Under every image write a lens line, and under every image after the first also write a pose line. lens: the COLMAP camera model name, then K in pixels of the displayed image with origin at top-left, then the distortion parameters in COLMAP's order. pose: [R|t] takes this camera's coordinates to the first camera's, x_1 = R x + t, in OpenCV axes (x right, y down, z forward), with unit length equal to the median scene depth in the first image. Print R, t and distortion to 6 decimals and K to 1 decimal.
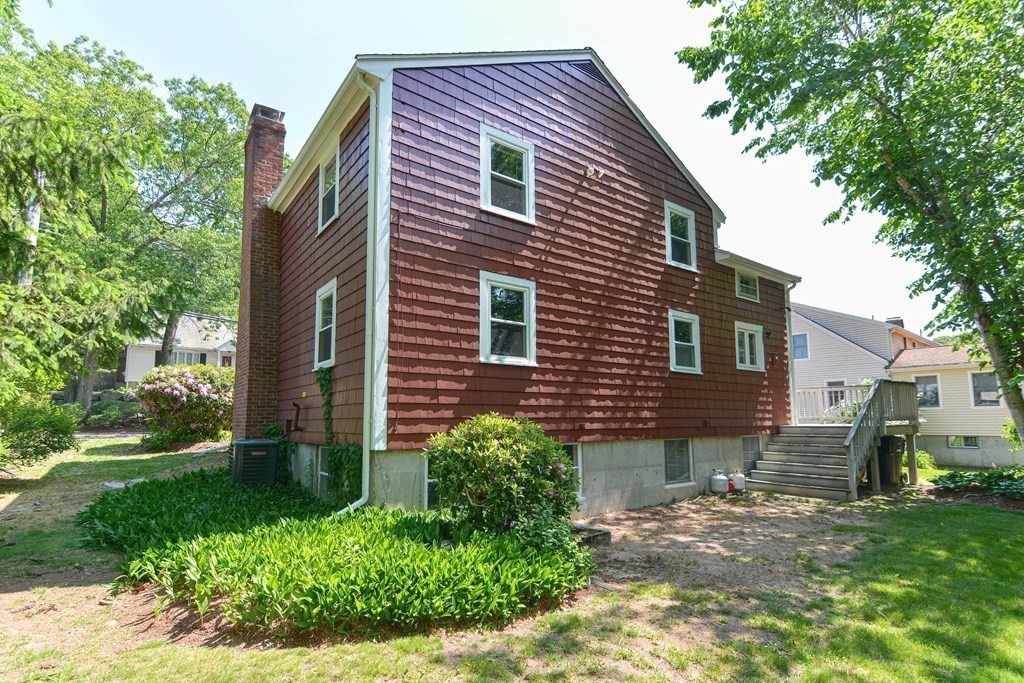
lens RADIAL K [[511.3, 0, 506.1], [0, 511.3, 369.3], [0, 0, 1]] dist [0.015279, -0.005828]
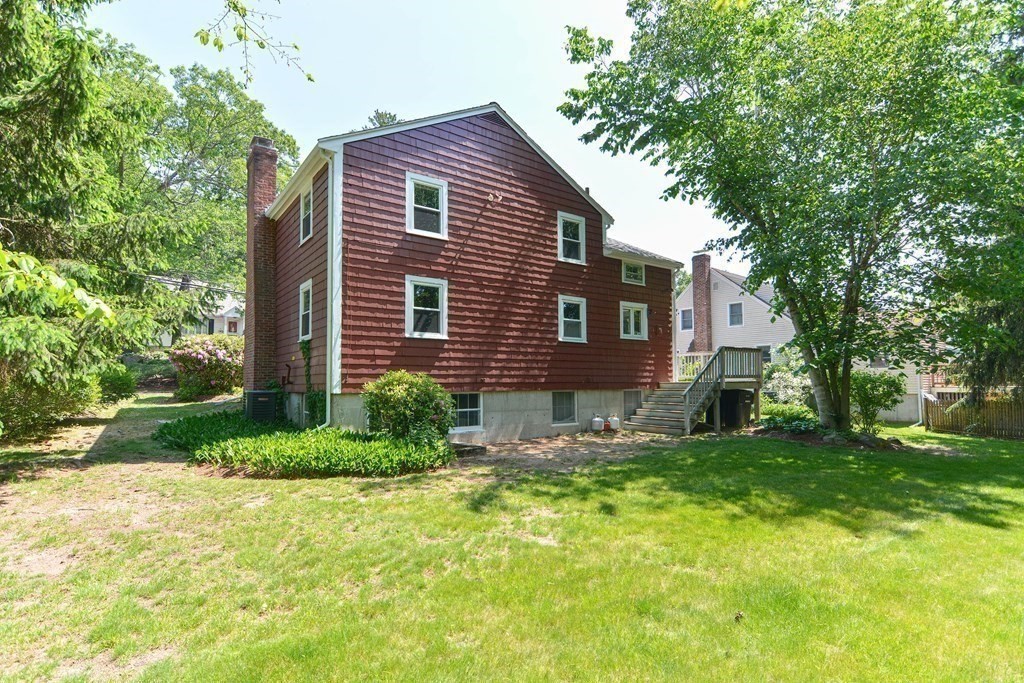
lens RADIAL K [[511.3, 0, 475.5], [0, 511.3, 360.1], [0, 0, 1]] dist [0.015279, -0.005828]
pose [[0.998495, -0.000139, -0.054836, 0.199182], [0.003153, 0.998488, 0.054871, -0.023366], [0.054745, -0.054962, 0.996987, -0.410712]]
